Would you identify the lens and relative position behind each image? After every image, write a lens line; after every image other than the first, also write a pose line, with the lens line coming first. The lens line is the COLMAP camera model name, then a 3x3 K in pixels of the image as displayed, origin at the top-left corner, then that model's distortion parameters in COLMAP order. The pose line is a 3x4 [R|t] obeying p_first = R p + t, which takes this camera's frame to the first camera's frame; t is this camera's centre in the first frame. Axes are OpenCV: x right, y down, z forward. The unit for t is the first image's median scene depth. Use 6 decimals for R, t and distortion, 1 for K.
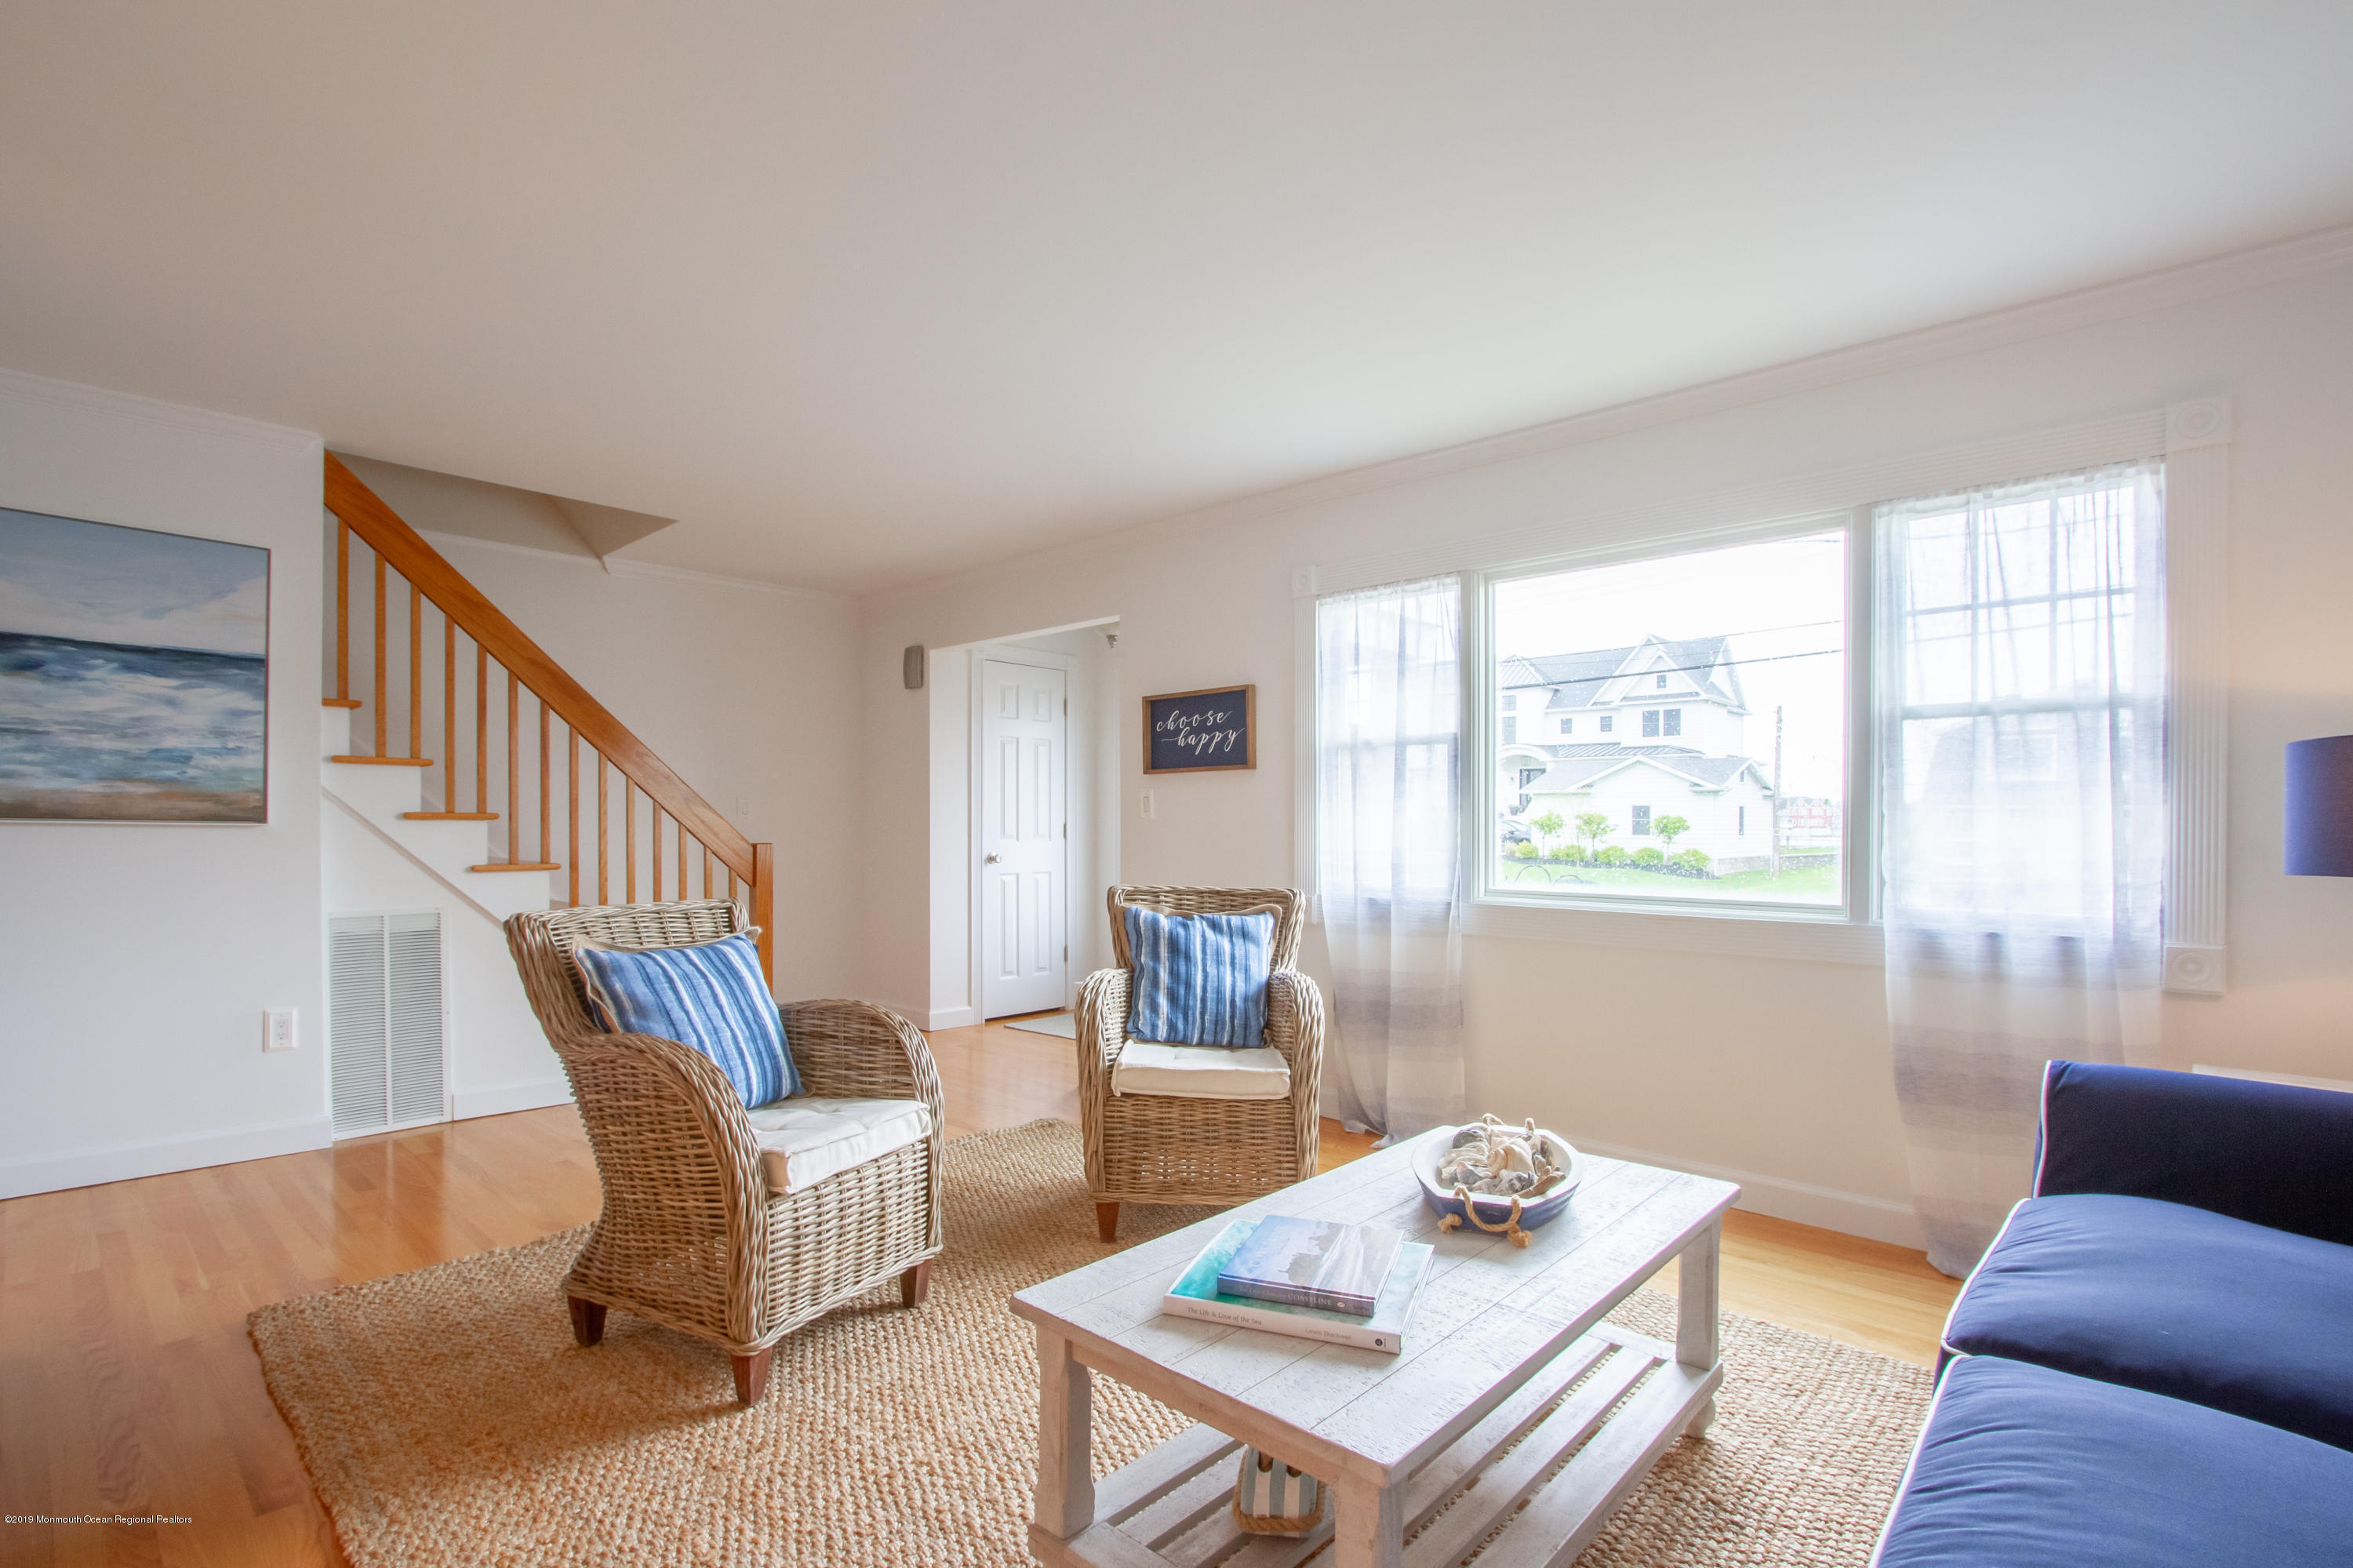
lens RADIAL K [[1103.7, 0, 1199.0], [0, 1103.7, 837.4], [0, 0, 1]] dist [-0.016814, -0.000302]
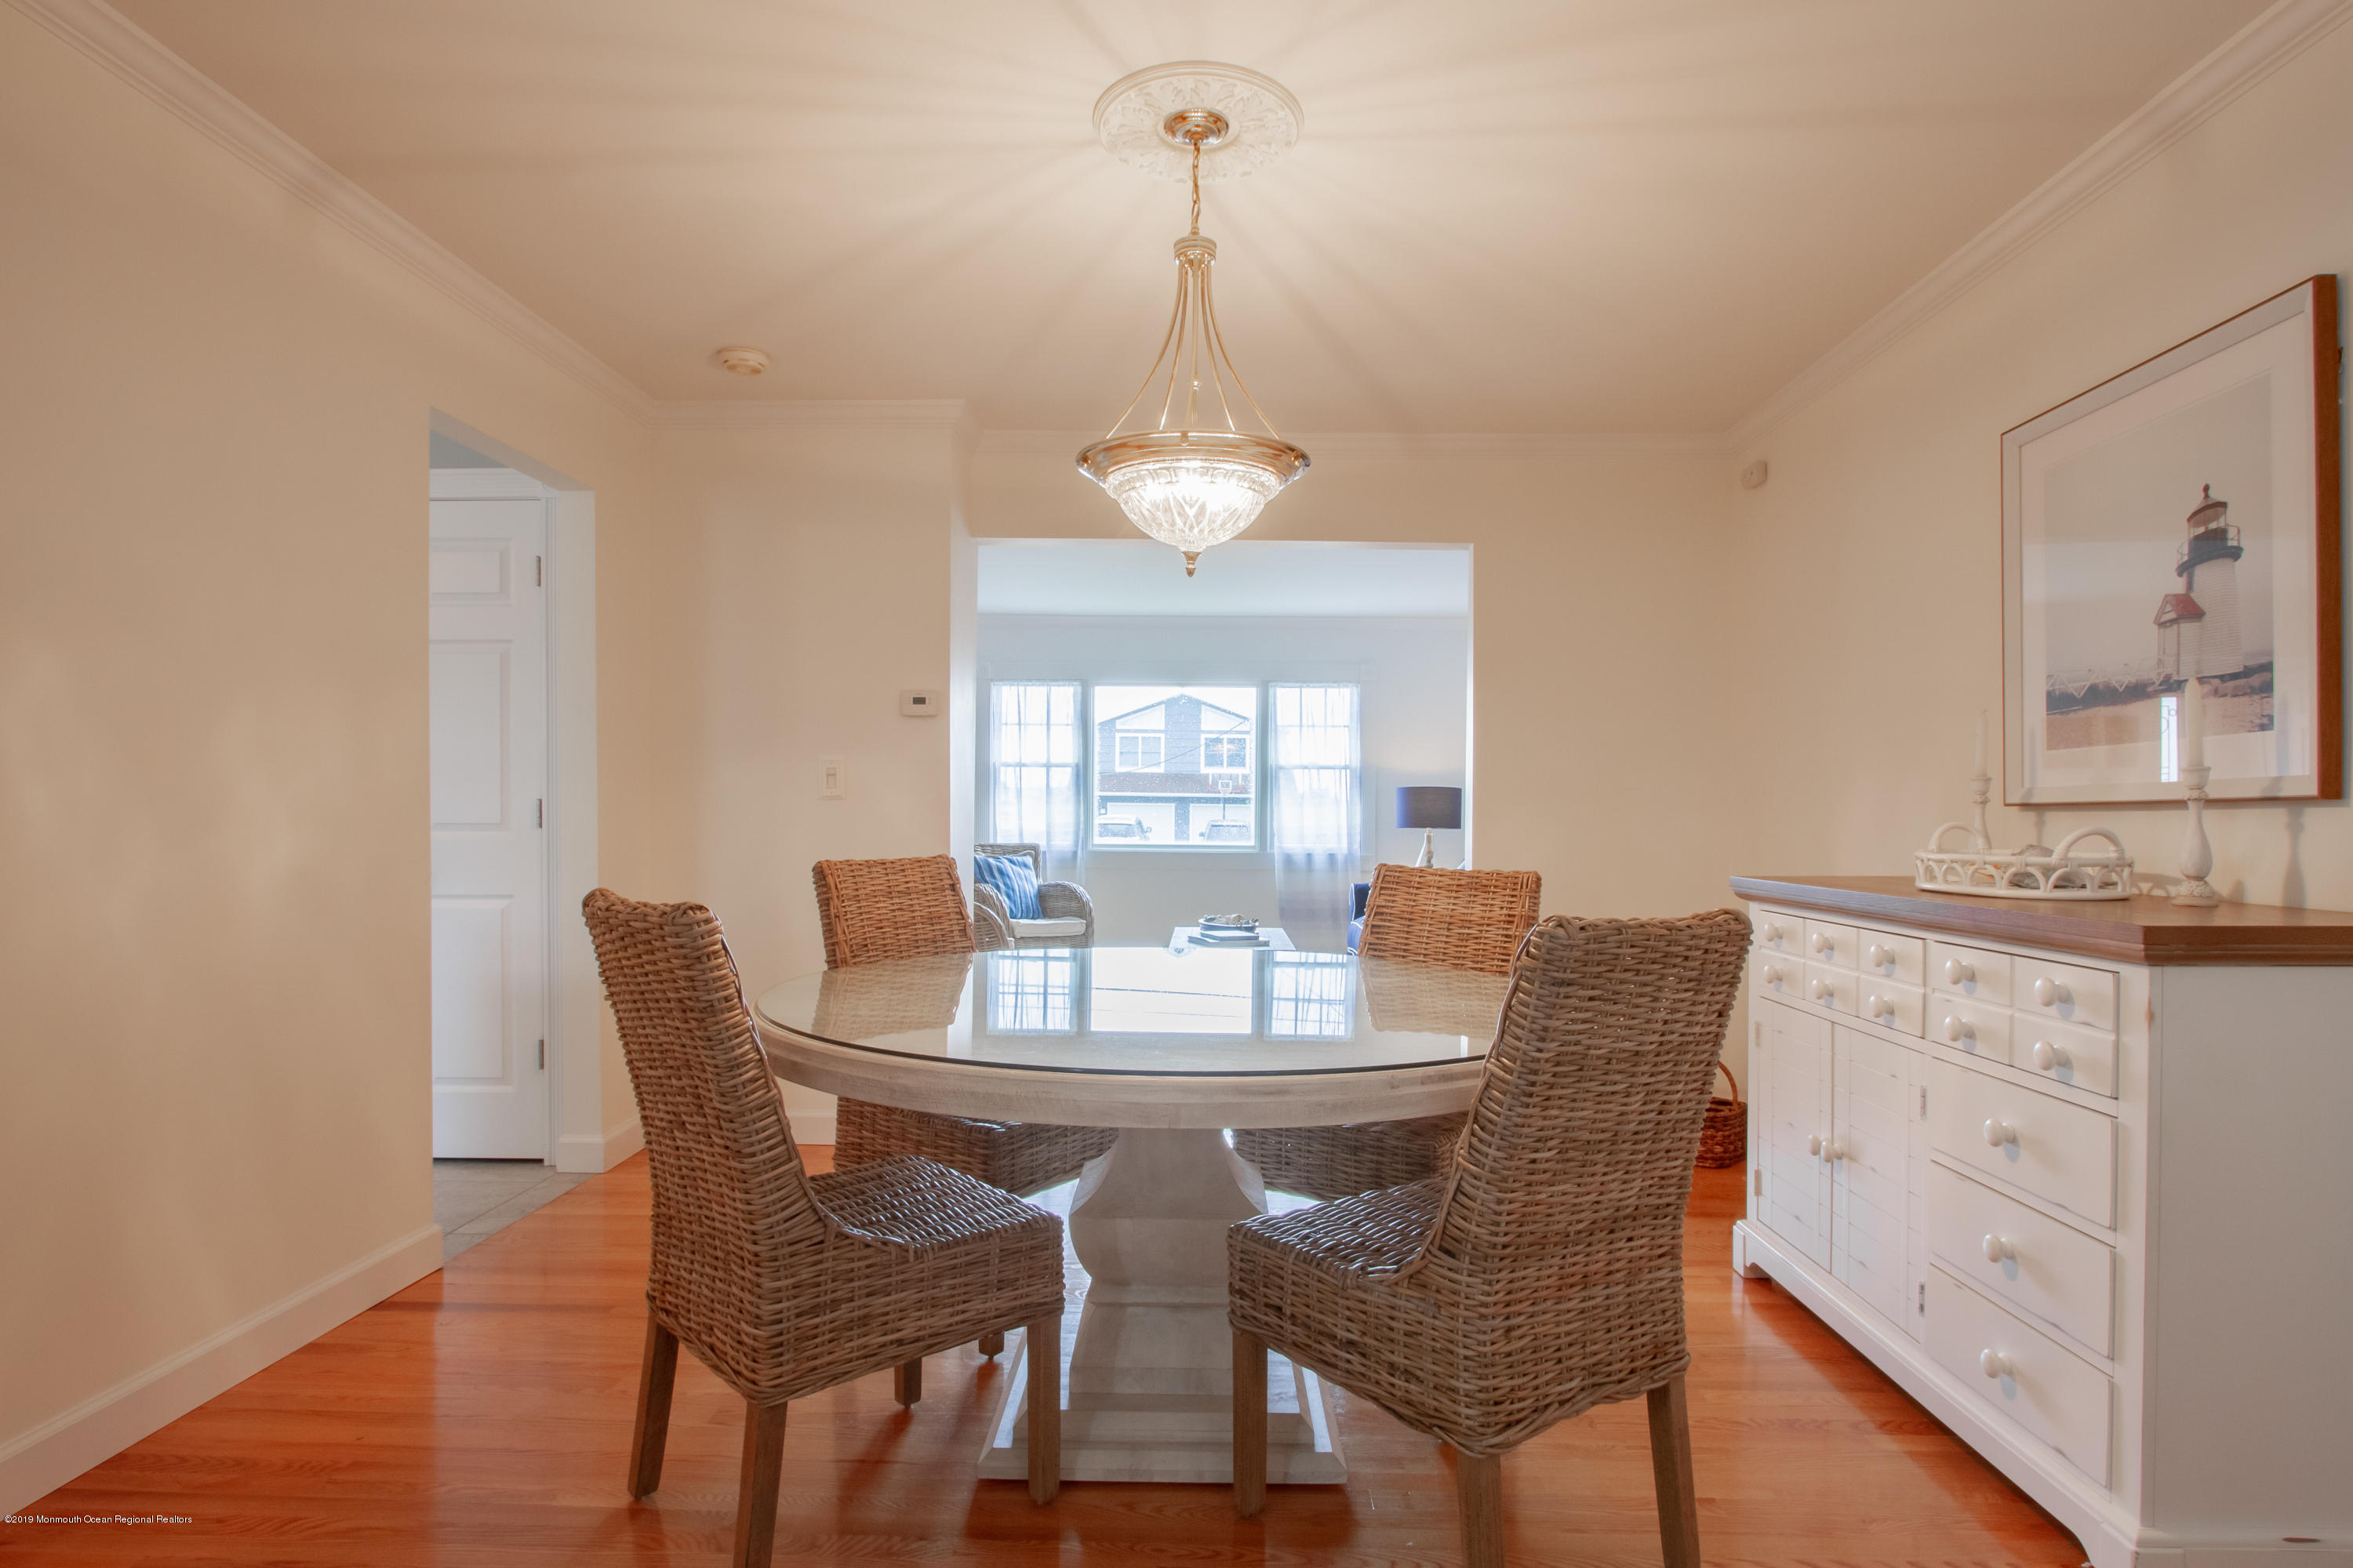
lens RADIAL K [[1271.3, 0, 1188.9], [0, 1271.3, 800.7], [0, 0, 1]] dist [-0.024277, 0.007154]
pose [[0.753629, 0.002974, 0.657293, -1.069447], [0.000517, 0.999987, -0.005116, -0.015394], [-0.657300, 0.004196, 0.753617, -0.794121]]
